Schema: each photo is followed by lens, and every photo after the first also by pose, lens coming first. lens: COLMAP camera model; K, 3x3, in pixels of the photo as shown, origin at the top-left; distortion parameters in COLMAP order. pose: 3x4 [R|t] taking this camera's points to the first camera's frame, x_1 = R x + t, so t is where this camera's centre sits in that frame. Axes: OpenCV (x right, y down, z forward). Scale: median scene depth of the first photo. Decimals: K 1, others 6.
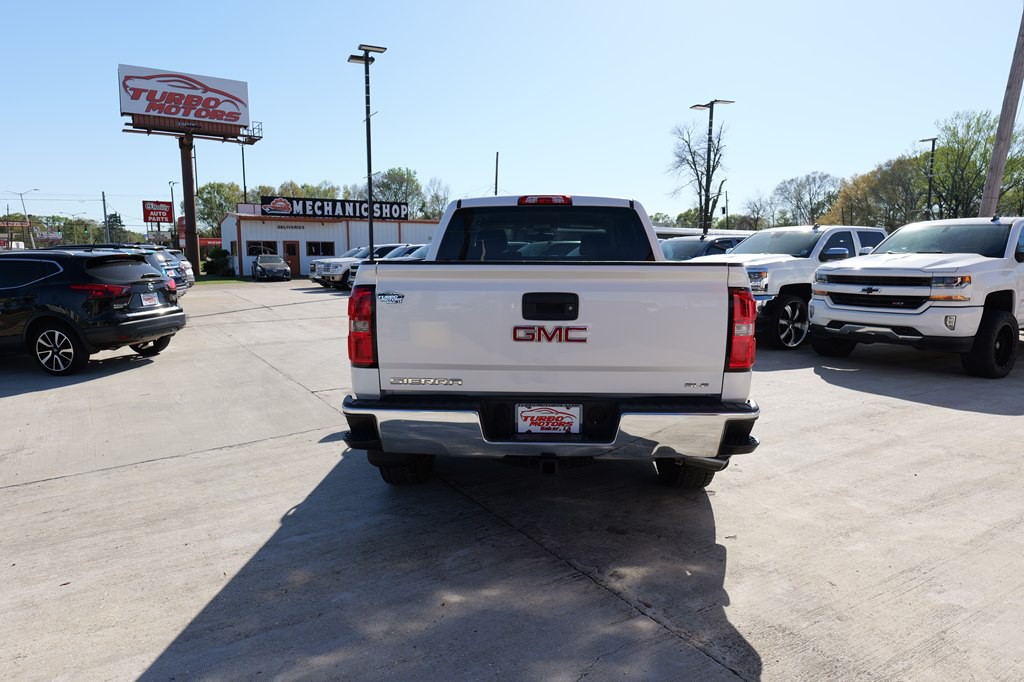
lens RADIAL K [[646.0, 0, 518.2], [0, 646.0, 341.3], [0, 0, 1]] dist [0.006413, -0.005493]
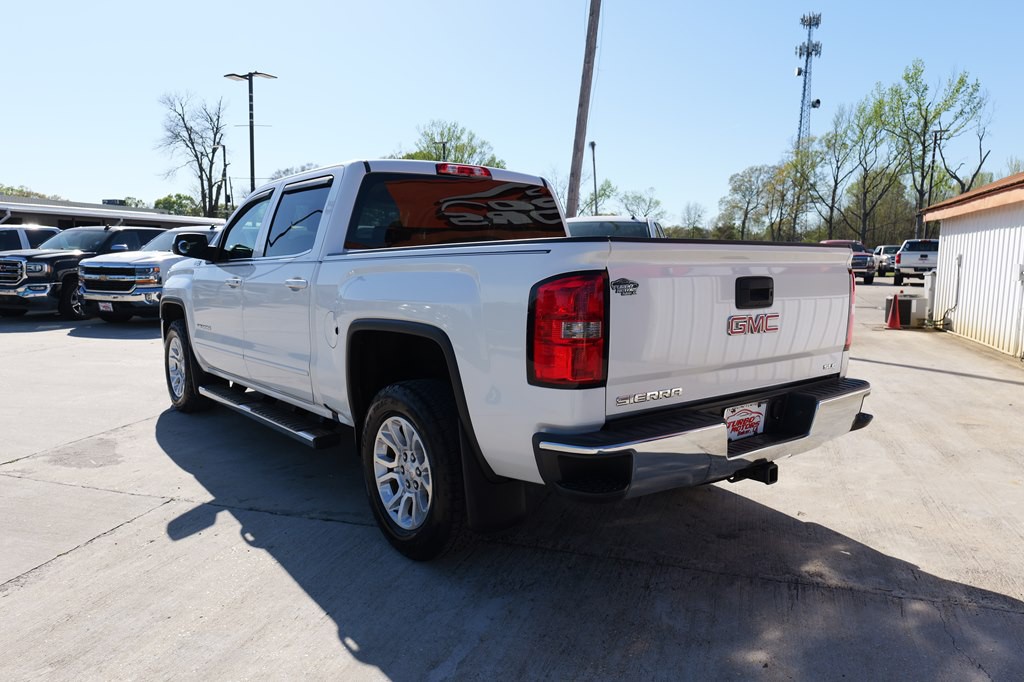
lens RADIAL K [[711.0, 0, 514.5], [0, 711.0, 341.1], [0, 0, 1]] dist [0.012056, -0.010508]
pose [[0.764127, -0.073811, 0.640829, -0.108814], [0.077270, 0.996752, 0.022669, -0.004643], [-0.640421, 0.032195, 0.767349, 0.062207]]
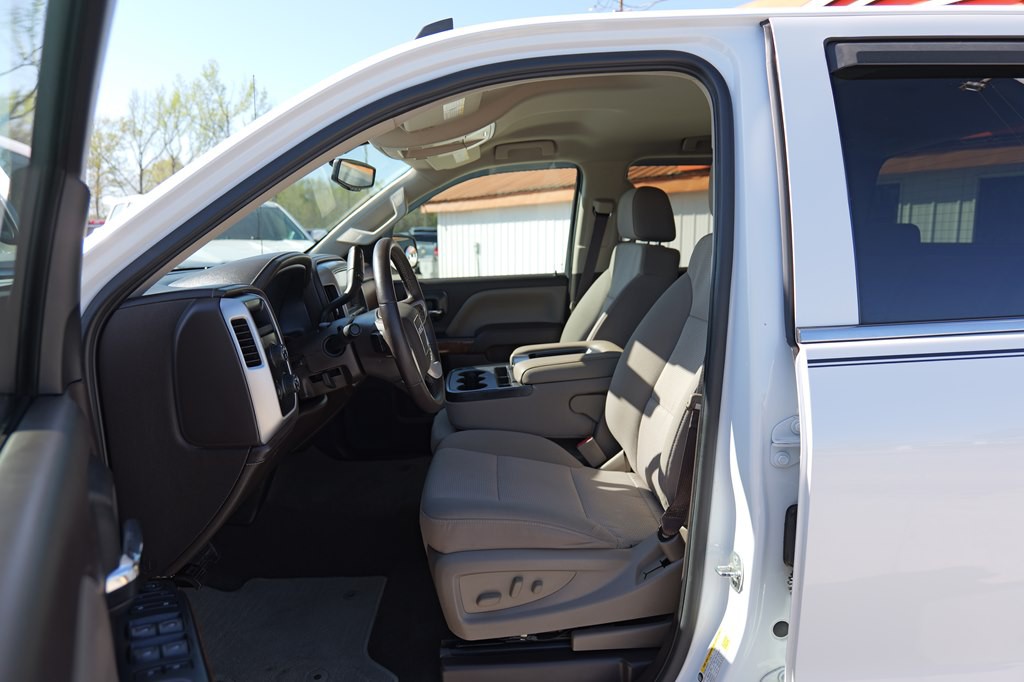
lens RADIAL K [[655.7, 0, 513.5], [0, 655.7, 339.8], [0, 0, 1]] dist [-0.009203, -0.002871]
pose [[-0.094487, -0.151409, 0.983945, -0.069532], [0.132140, 0.977714, 0.163139, -0.039332], [-0.986717, 0.145433, -0.072374, 0.291526]]
